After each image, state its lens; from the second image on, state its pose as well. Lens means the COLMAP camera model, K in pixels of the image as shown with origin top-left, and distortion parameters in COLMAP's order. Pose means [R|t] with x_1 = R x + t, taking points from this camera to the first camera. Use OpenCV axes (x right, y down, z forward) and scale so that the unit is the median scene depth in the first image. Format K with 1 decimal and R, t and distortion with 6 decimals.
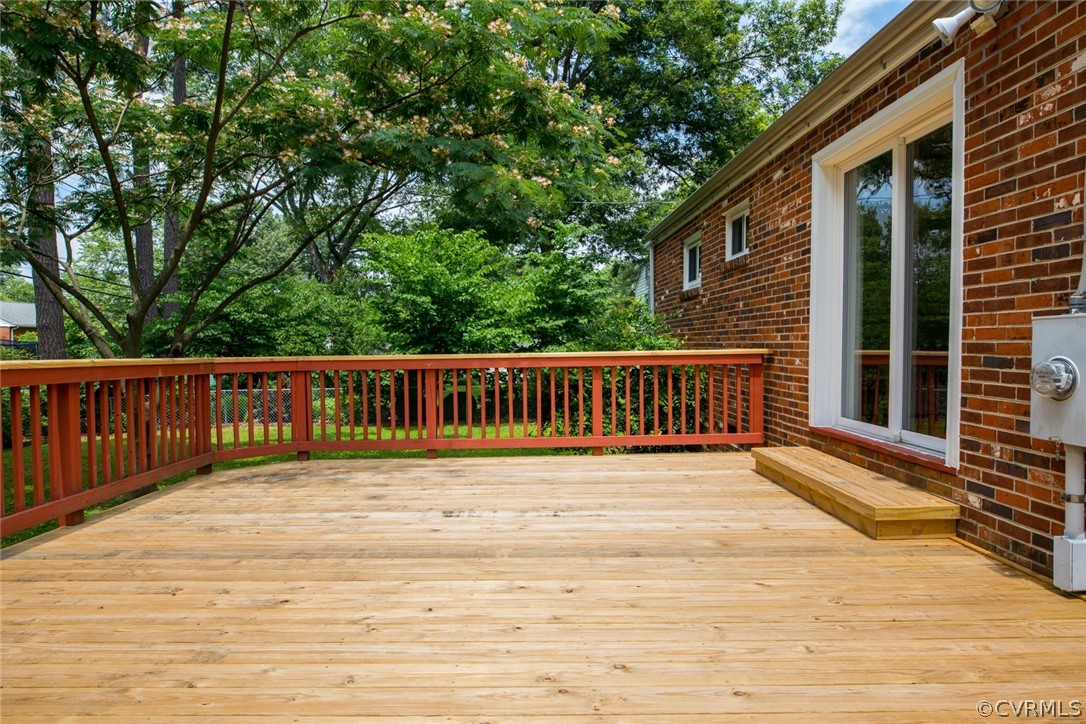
lens RADIAL K [[624.7, 0, 543.0], [0, 624.7, 362.0], [0, 0, 1]] dist [-0.020155, -0.001250]
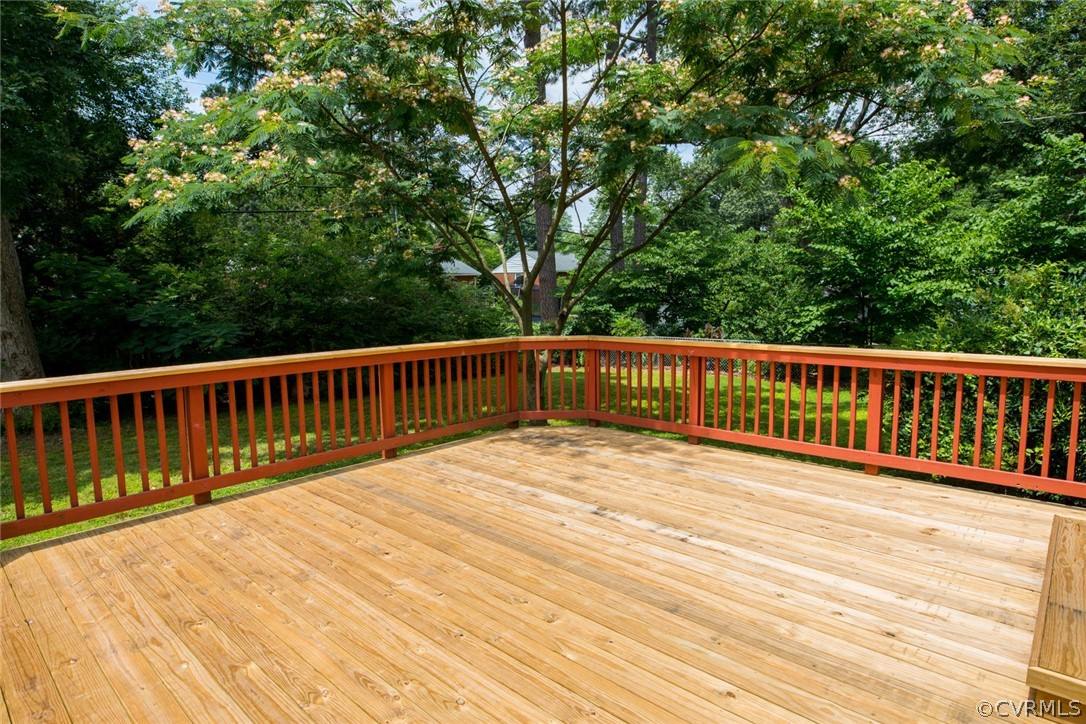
lens RADIAL K [[624.7, 0, 543.0], [0, 624.7, 362.0], [0, 0, 1]] dist [-0.020155, -0.001250]
pose [[0.725645, 0.080997, -0.683285, 0.485409], [-0.010443, 0.994229, 0.106766, -0.122454], [0.687990, -0.070339, 0.722303, 0.176124]]
